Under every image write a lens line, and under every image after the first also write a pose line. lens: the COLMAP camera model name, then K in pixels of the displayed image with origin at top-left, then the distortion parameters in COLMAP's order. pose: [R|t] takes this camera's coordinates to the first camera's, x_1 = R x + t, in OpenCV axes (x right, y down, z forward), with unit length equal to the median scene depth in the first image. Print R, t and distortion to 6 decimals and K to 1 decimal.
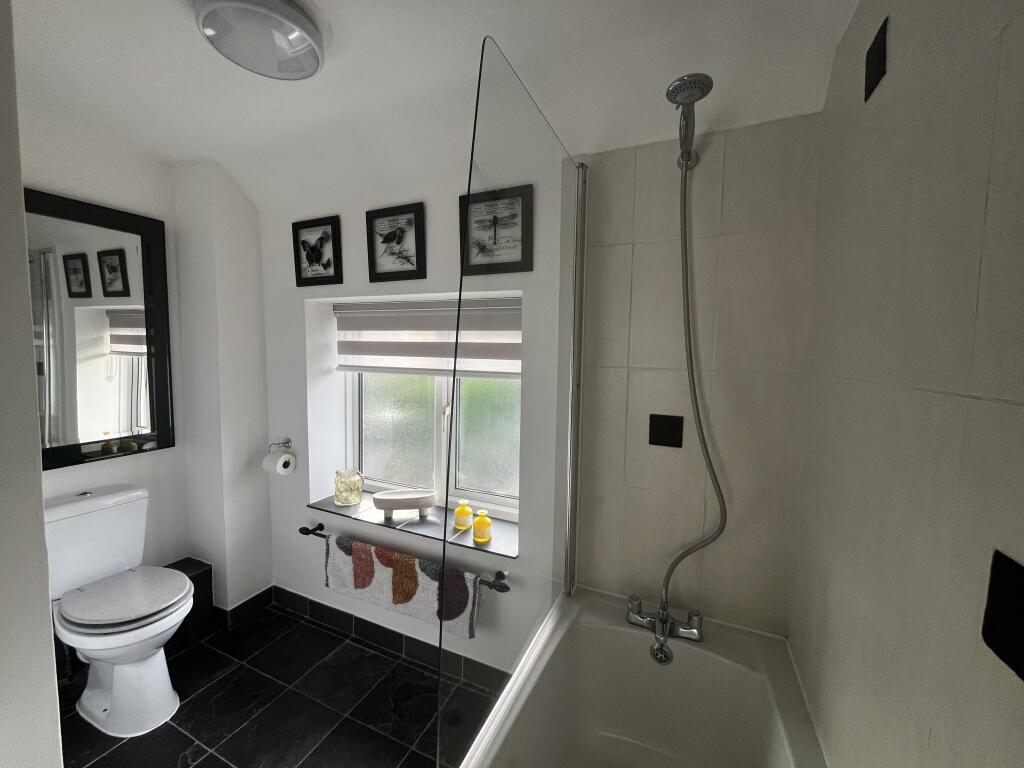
lens RADIAL K [[414.7, 0, 511.6], [0, 414.7, 383.7], [0, 0, 1]] dist [0.000958, -0.000576]
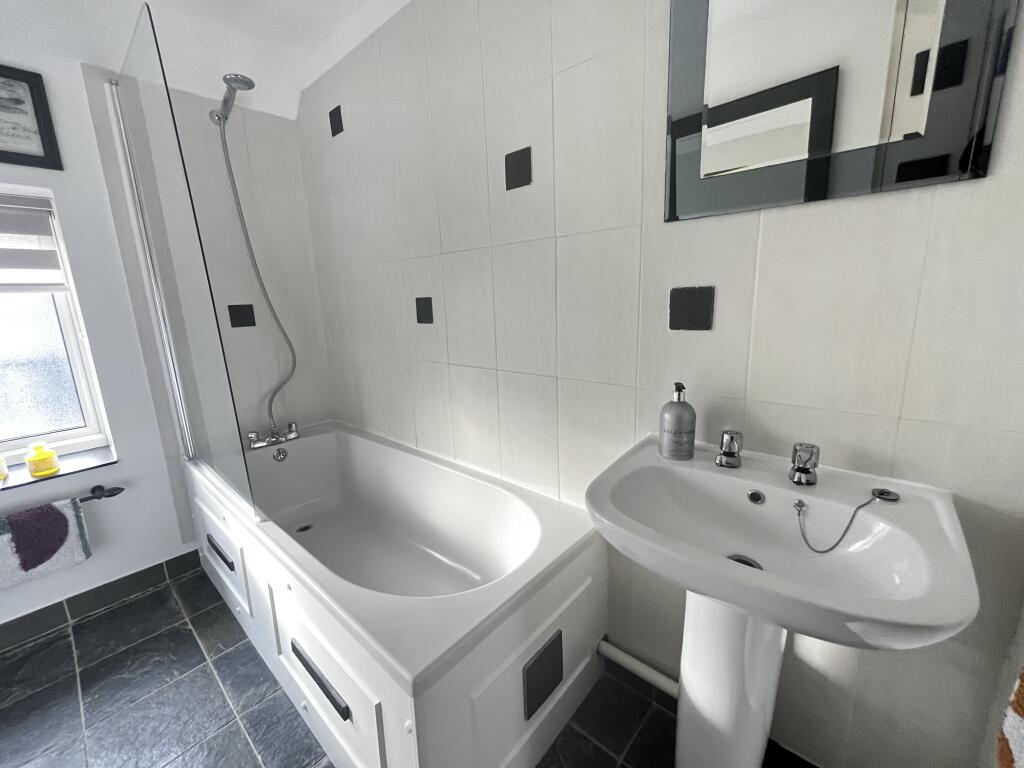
lens RADIAL K [[414.7, 0, 510.1], [0, 414.7, 382.2], [0, 0, 1]] dist [0.000958, -0.000576]
pose [[0.295388, -0.223330, 0.928908, -0.662196], [0.118786, 0.973335, 0.196239, 0.148977], [-0.947964, 0.052374, 0.314039, -0.284513]]
